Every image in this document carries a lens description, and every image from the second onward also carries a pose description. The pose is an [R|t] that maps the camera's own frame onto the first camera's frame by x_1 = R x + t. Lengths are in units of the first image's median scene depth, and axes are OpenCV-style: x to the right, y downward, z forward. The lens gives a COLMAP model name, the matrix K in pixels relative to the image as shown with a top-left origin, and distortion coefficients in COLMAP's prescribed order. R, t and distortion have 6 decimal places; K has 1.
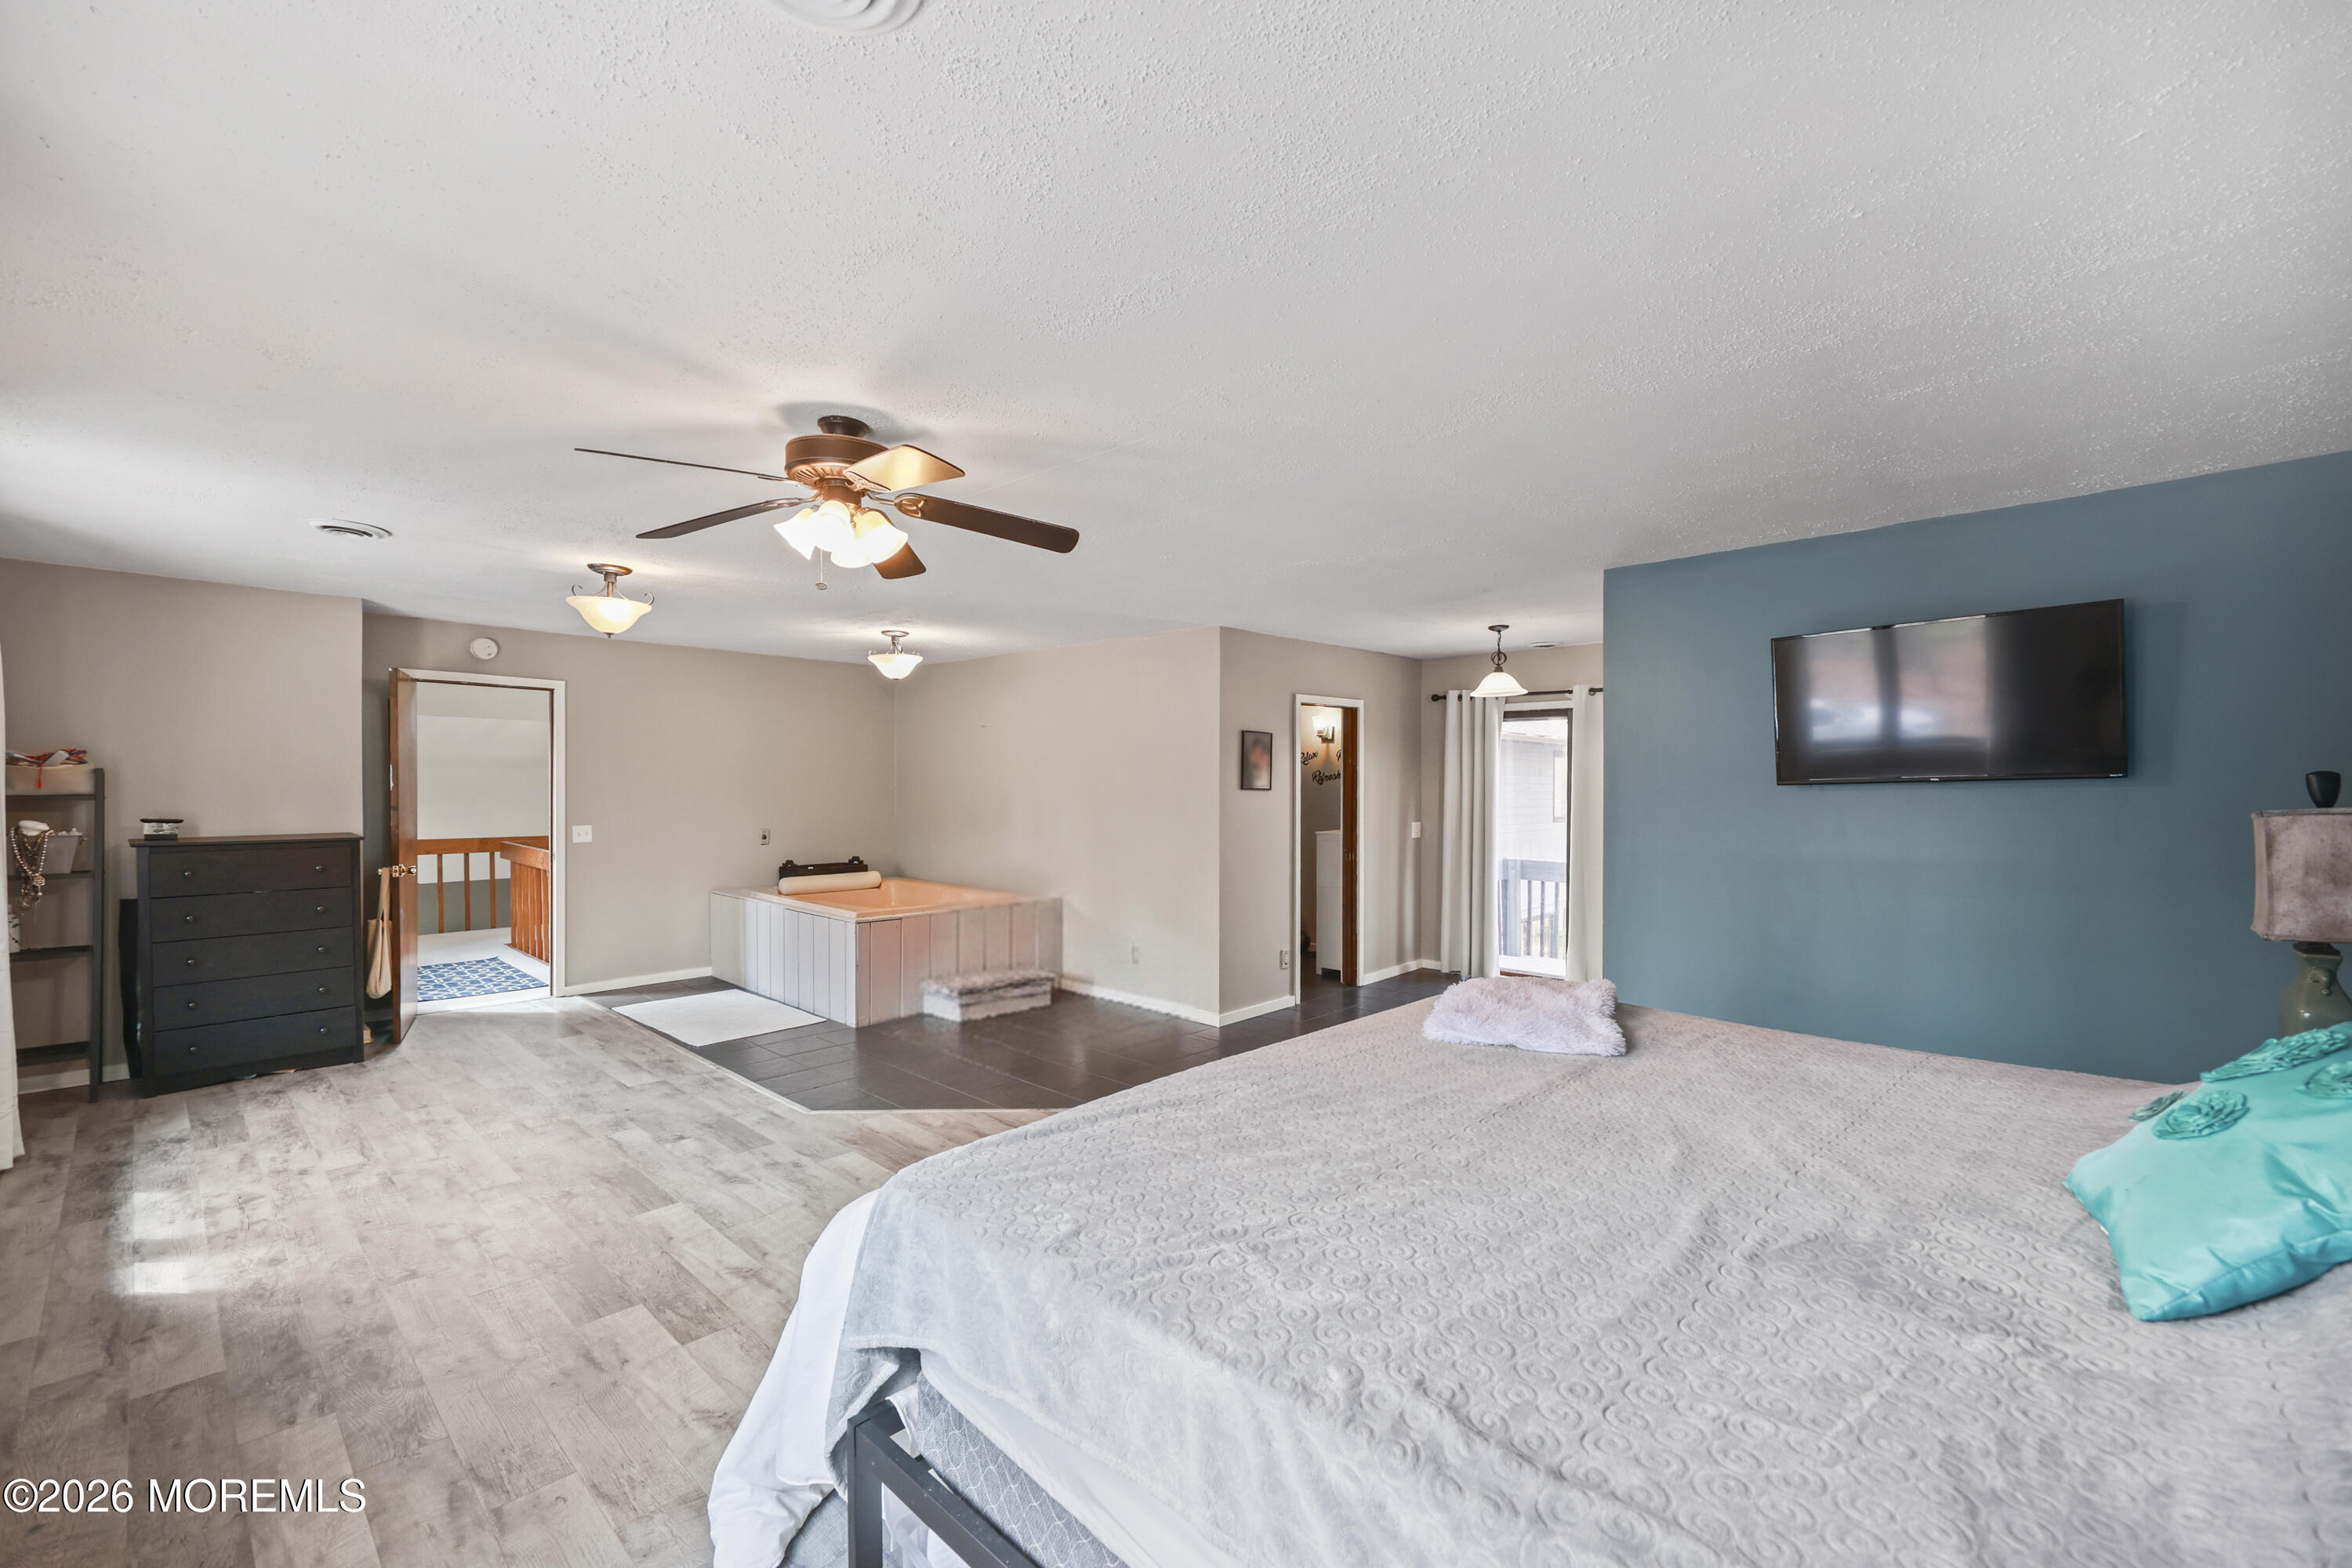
lens RADIAL K [[952.1, 0, 1183.4], [0, 952.1, 766.7], [0, 0, 1]] dist [-0.000764, -0.000161]
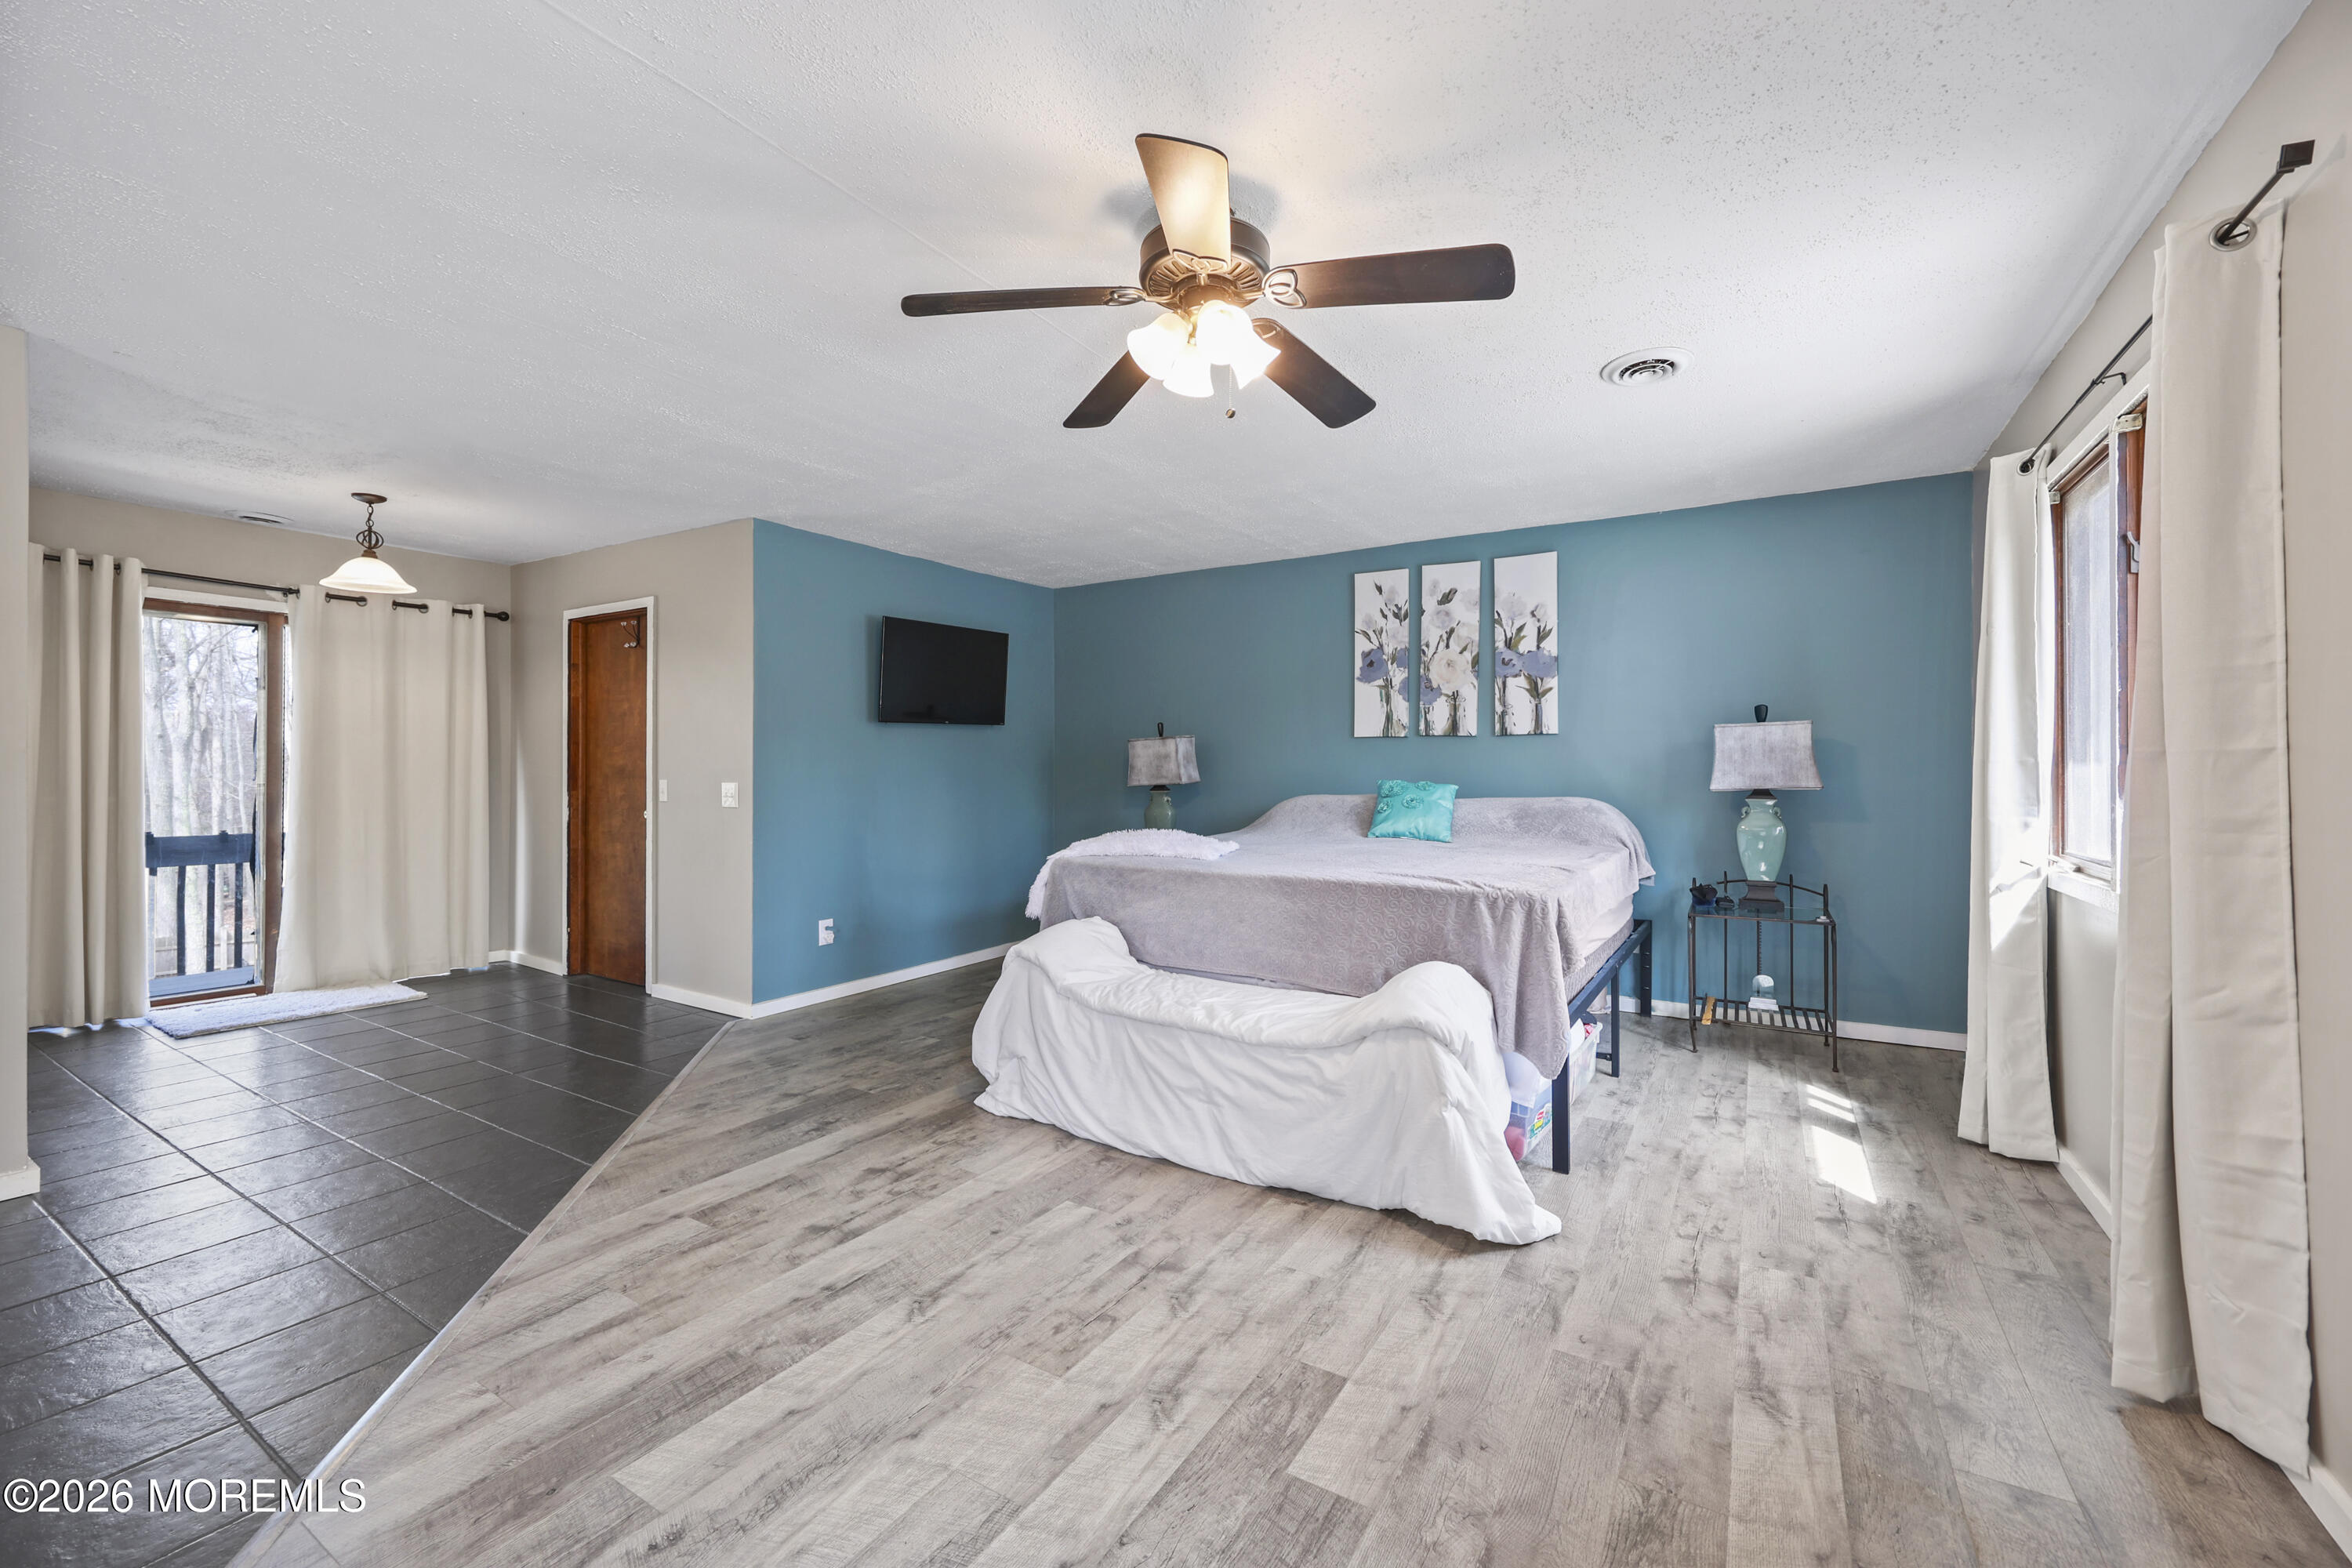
lens RADIAL K [[952.1, 0, 1183.4], [0, 952.1, 766.7], [0, 0, 1]] dist [-0.000764, -0.000161]
pose [[-0.193587, 0.004919, 0.981071, -1.121079], [-0.022393, 0.999705, -0.009431, 0.120557], [-0.980827, -0.023795, -0.193420, 1.159031]]
